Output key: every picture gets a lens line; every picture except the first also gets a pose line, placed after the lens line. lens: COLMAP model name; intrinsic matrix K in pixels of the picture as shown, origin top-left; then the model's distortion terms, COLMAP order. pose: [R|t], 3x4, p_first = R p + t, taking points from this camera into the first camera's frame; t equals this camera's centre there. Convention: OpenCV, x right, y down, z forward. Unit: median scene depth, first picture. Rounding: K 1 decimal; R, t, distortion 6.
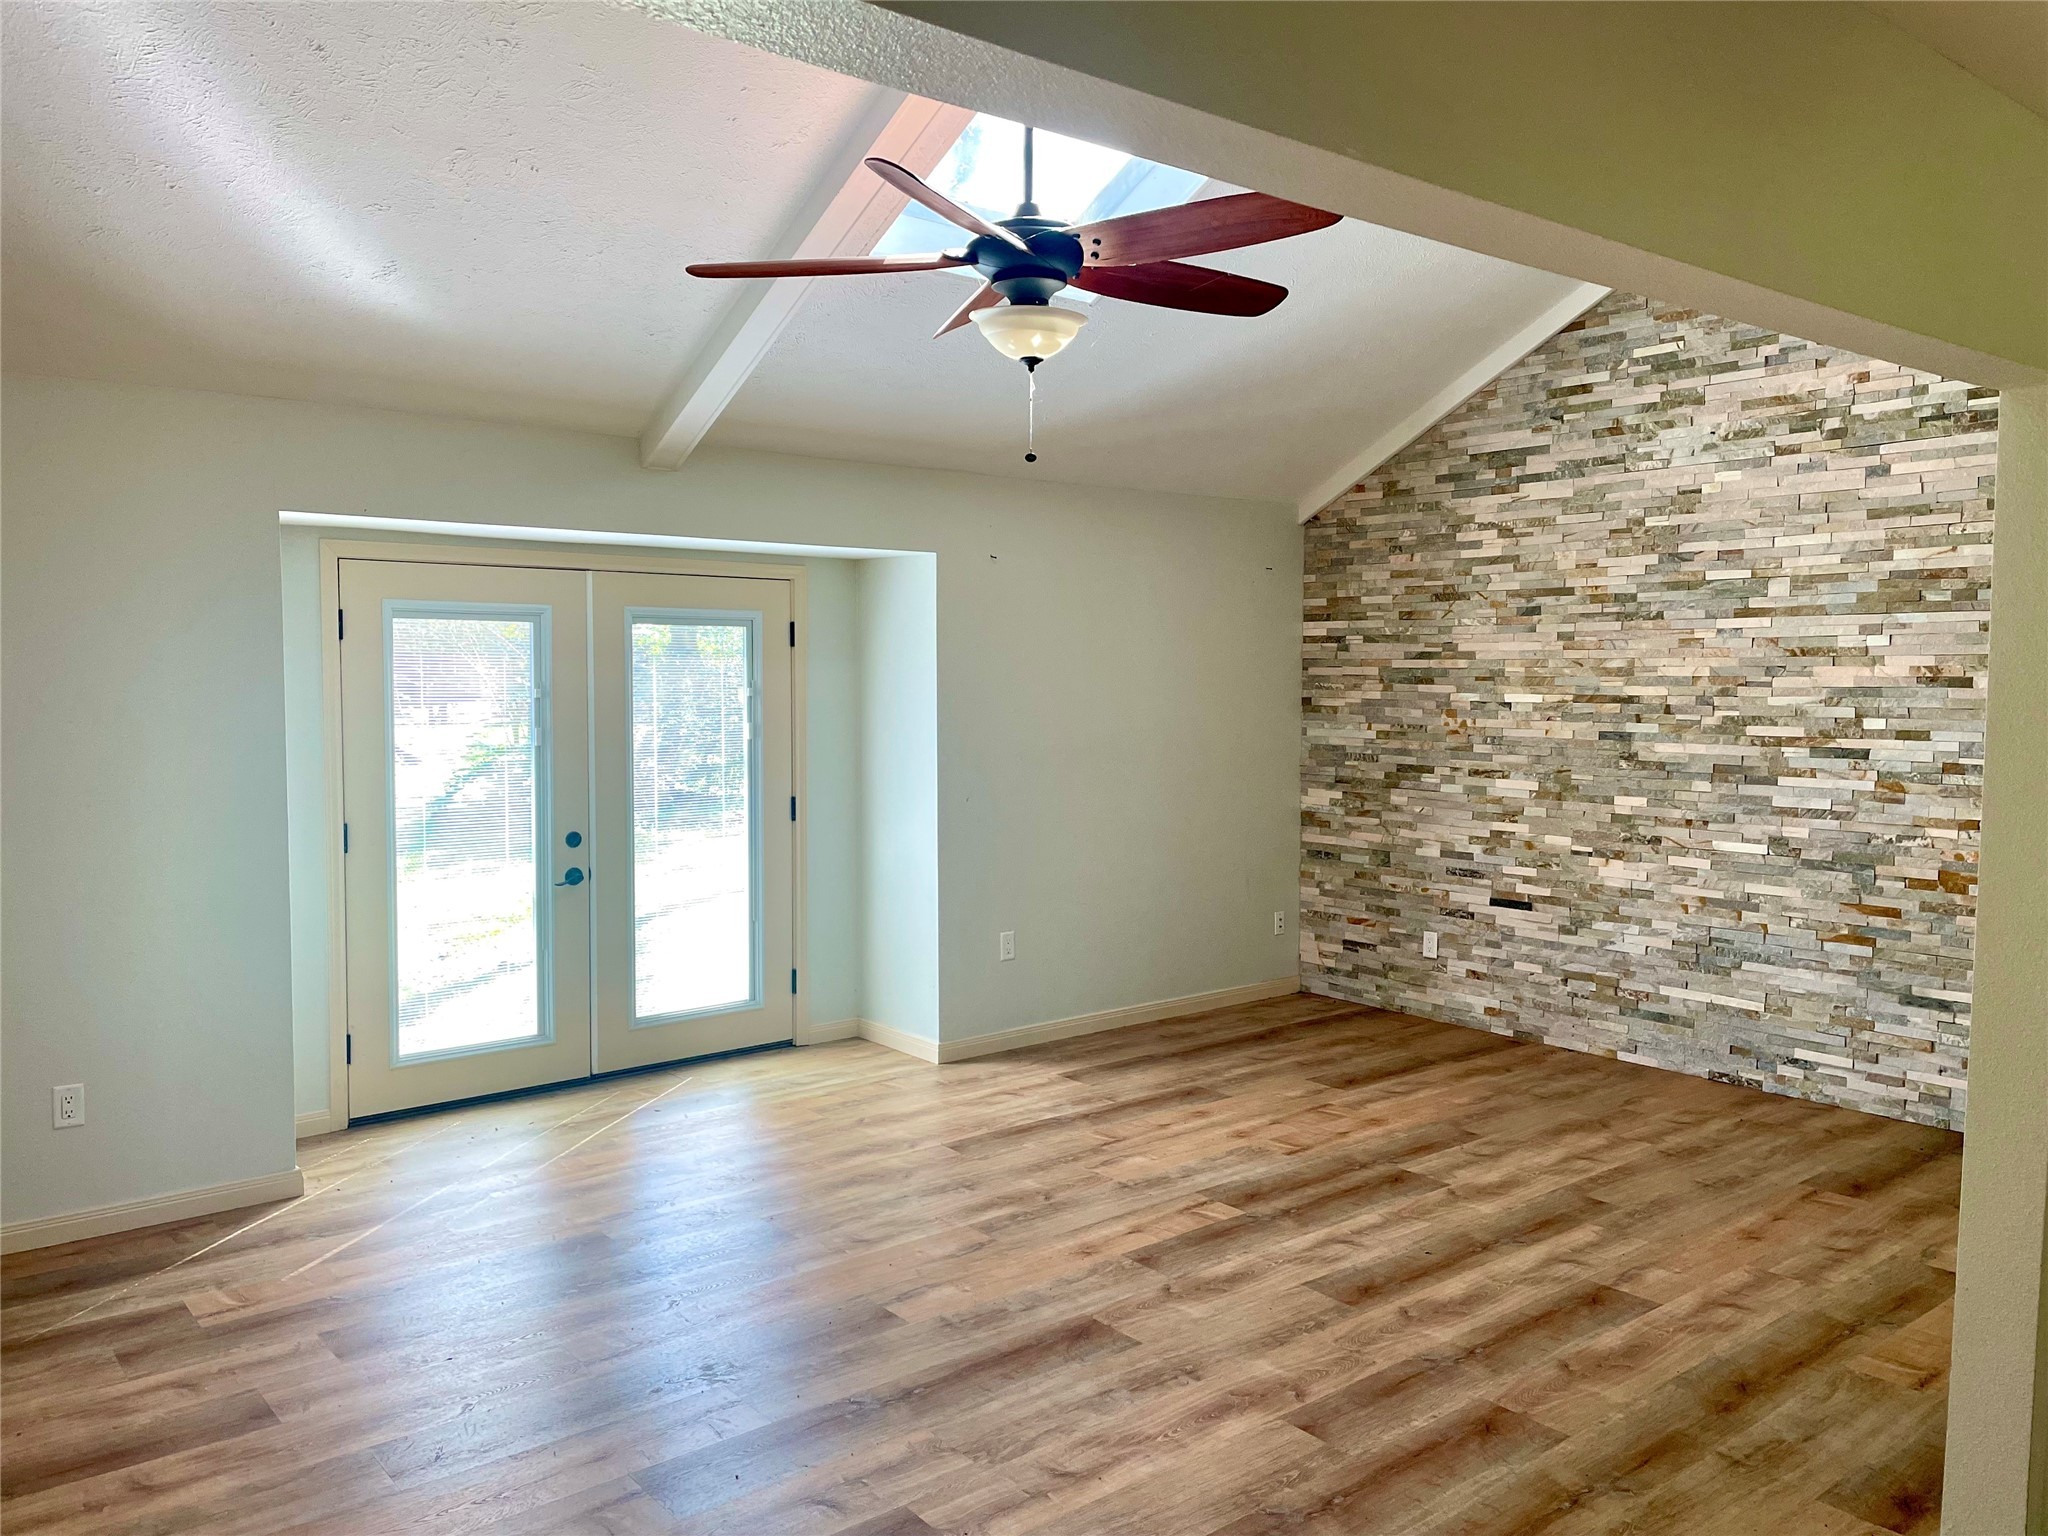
lens RADIAL K [[1538.8, 0, 1022.6], [0, 1538.8, 757.0], [0, 0, 1]] dist [0.065365, -0.057385]
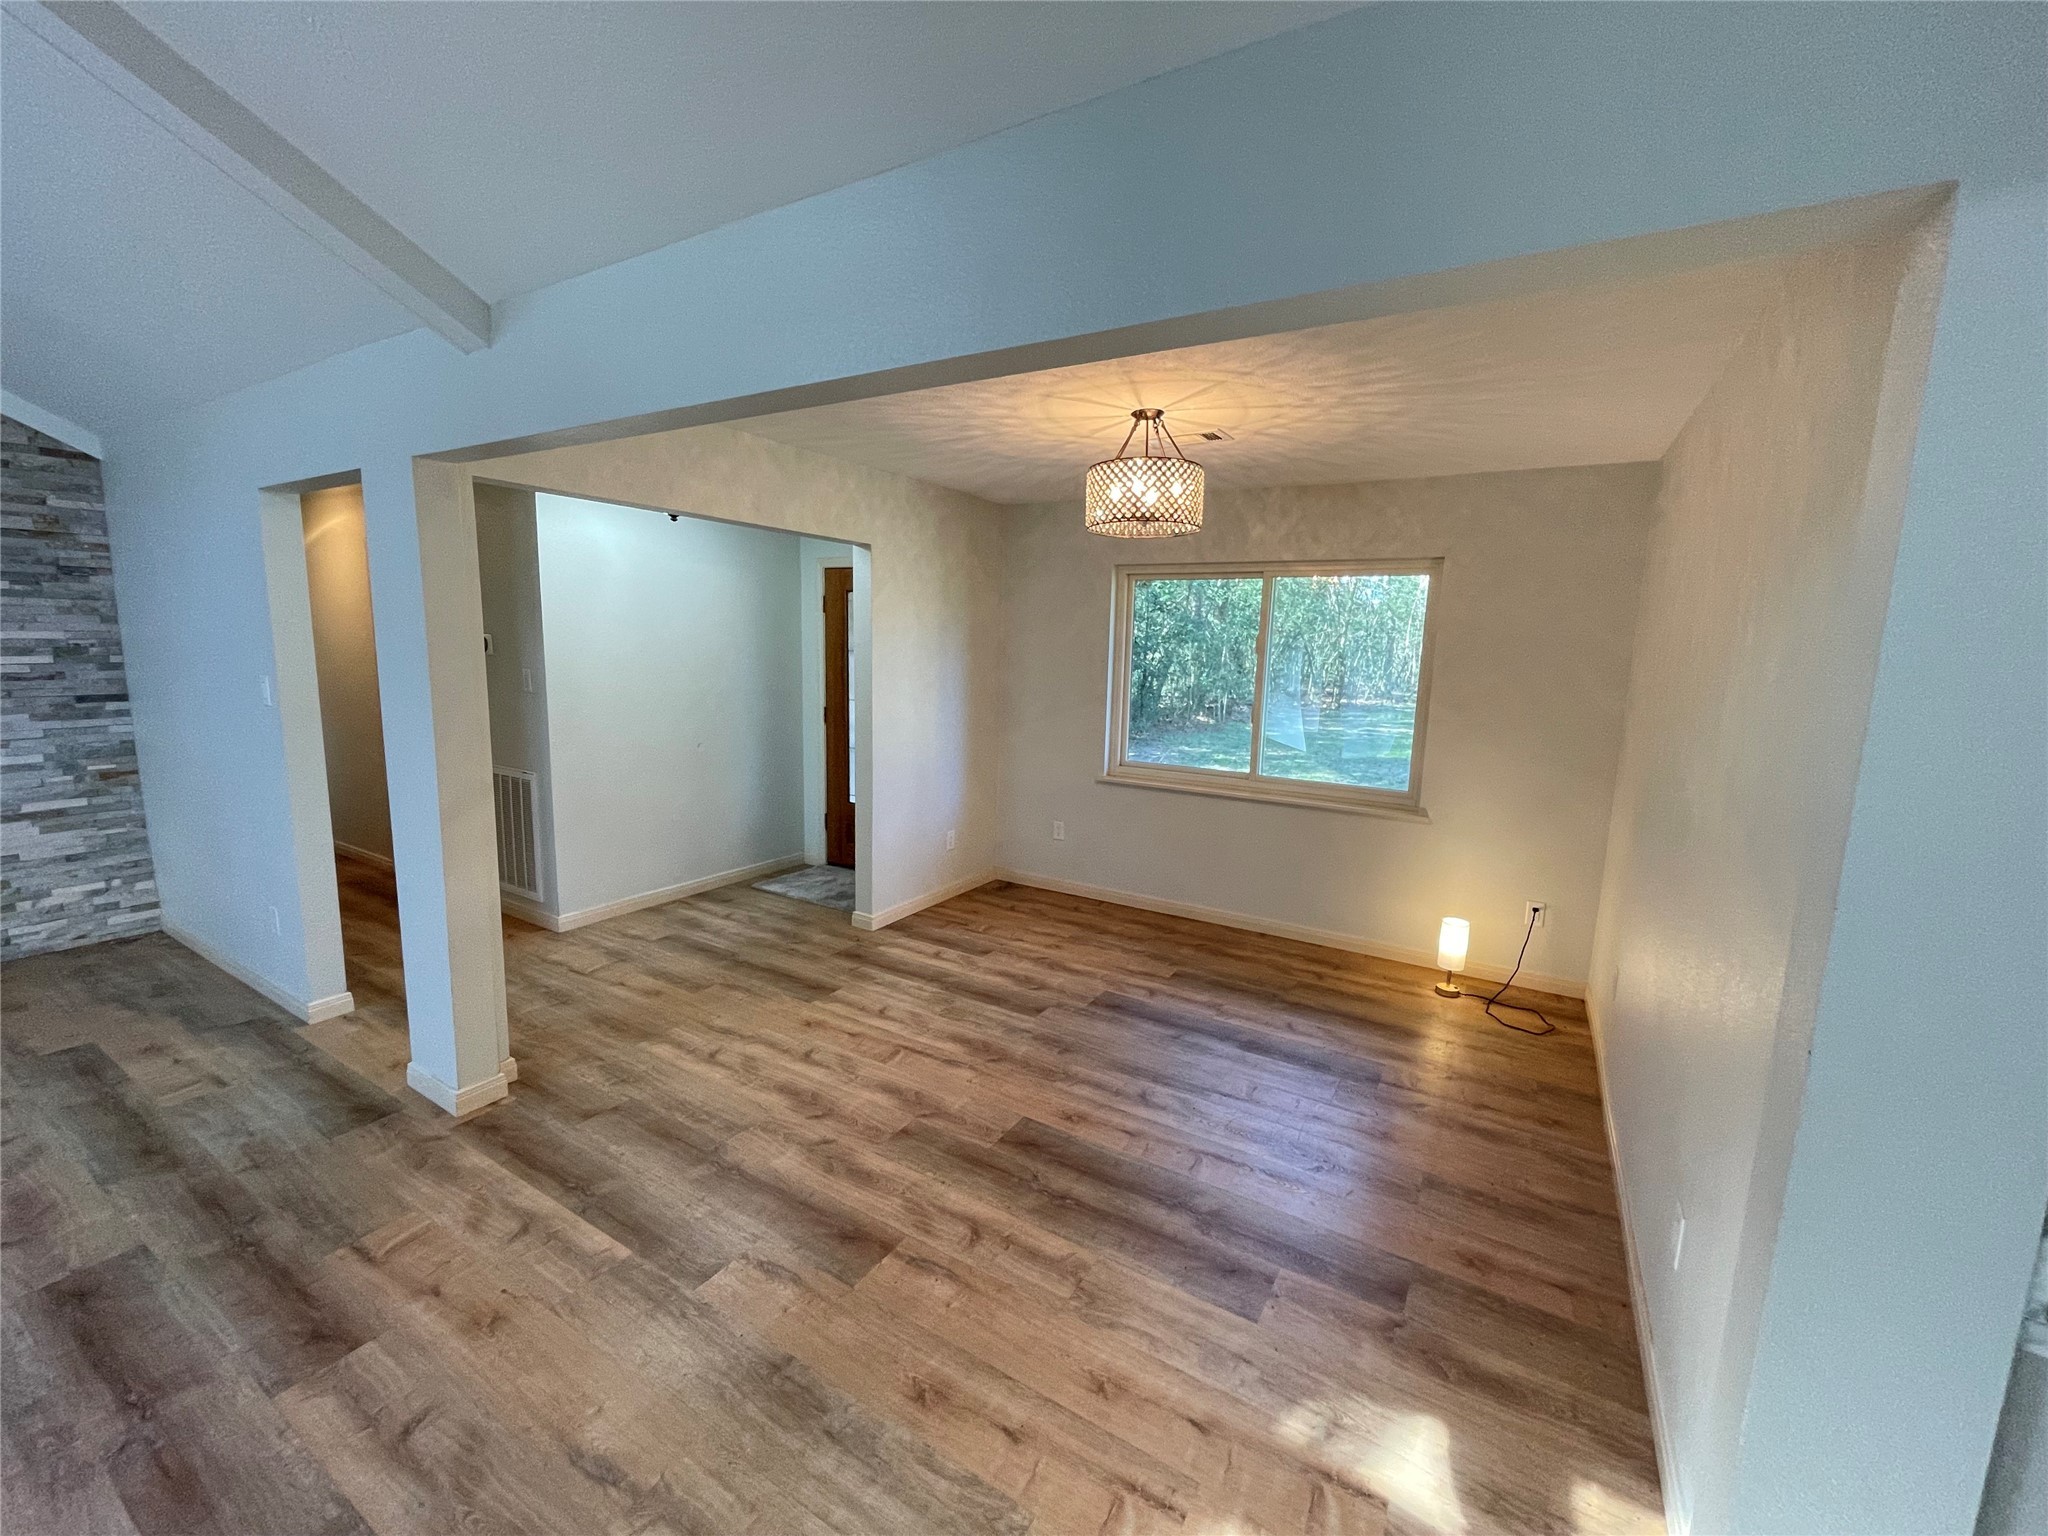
lens RADIAL K [[829.2, 0, 1020.7], [0, 829.2, 760.5], [0, 0, 1]] dist [-0.005891, 0.000522]
pose [[-0.341467, -0.148946, 0.928017, -0.238915], [0.032428, 0.984909, 0.170009, -0.013618], [-0.939334, 0.088147, -0.331483, 0.301329]]
